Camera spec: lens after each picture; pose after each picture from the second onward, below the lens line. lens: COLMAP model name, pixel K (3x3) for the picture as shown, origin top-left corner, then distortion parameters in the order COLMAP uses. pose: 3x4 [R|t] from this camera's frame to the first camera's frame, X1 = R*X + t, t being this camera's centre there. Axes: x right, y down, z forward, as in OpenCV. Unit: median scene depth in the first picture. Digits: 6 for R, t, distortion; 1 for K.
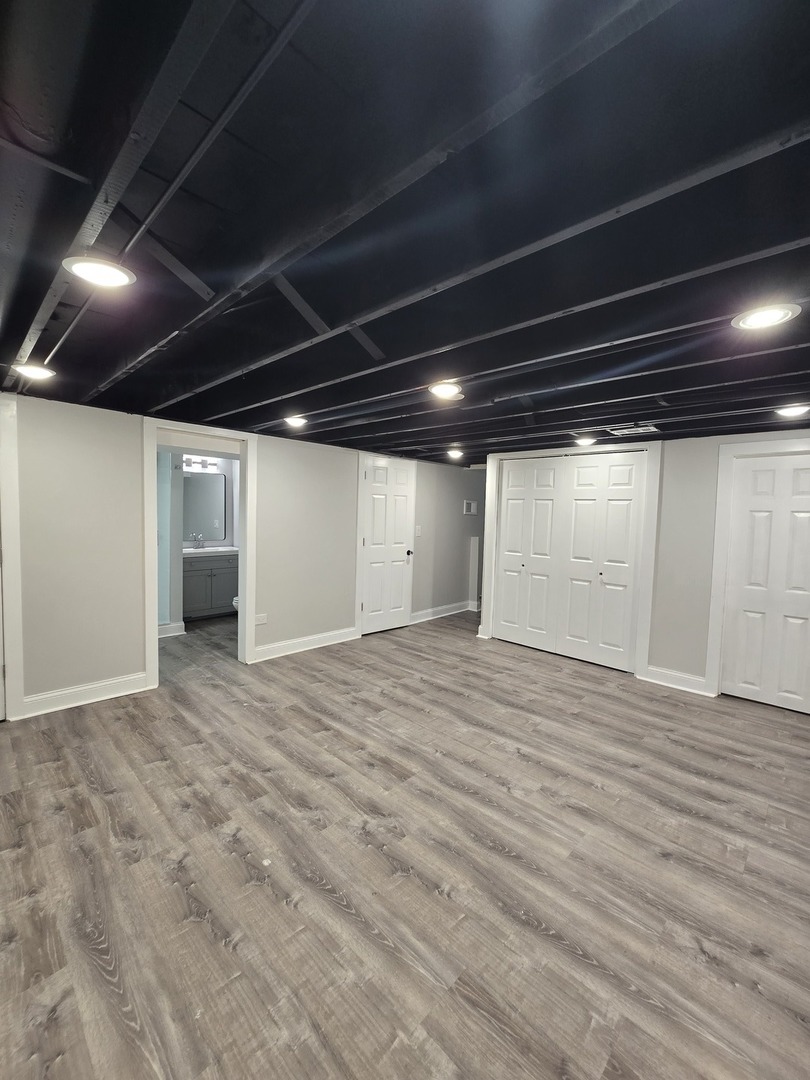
lens RADIAL K [[432.6, 0, 405.2], [0, 432.6, 539.3], [0, 0, 1]] dist [0.003211, 0.000452]
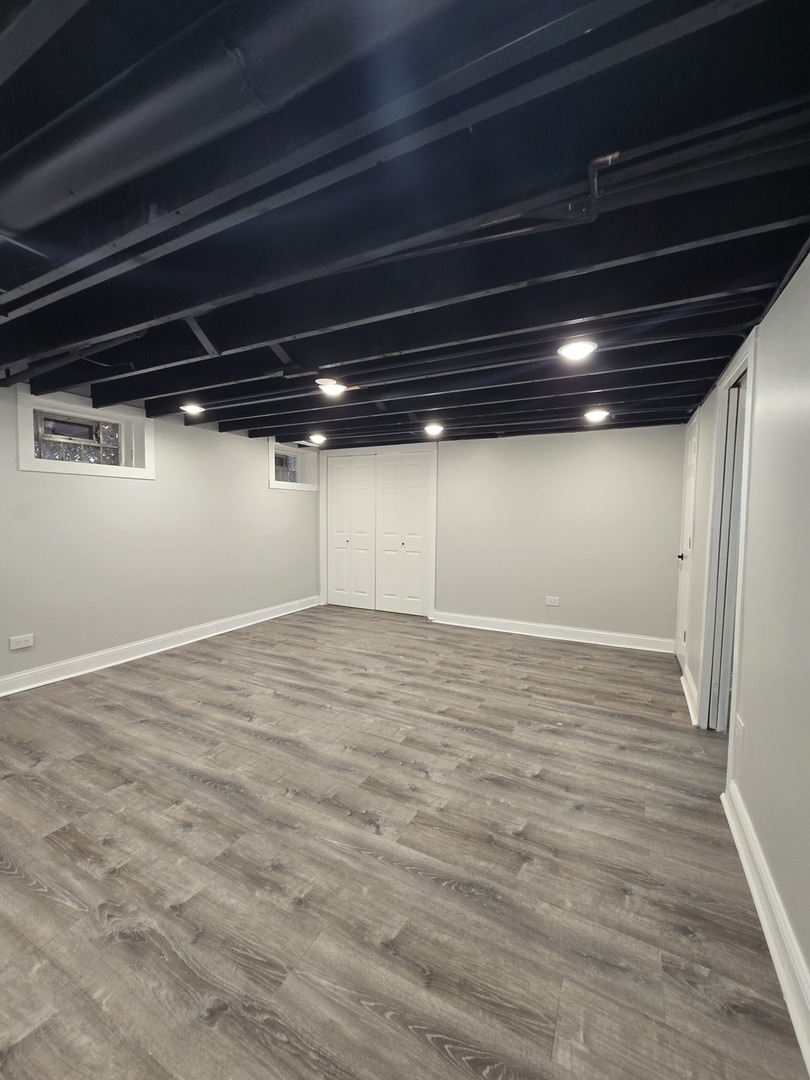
lens RADIAL K [[432.6, 0, 406.8], [0, 432.6, 546.4], [0, 0, 1]] dist [0.003211, 0.000452]
pose [[-0.953603, -0.011388, -0.300852, 0.226601], [-0.052383, 0.990318, 0.128553, -0.075443], [0.296475, 0.138349, -0.944967, 2.071779]]
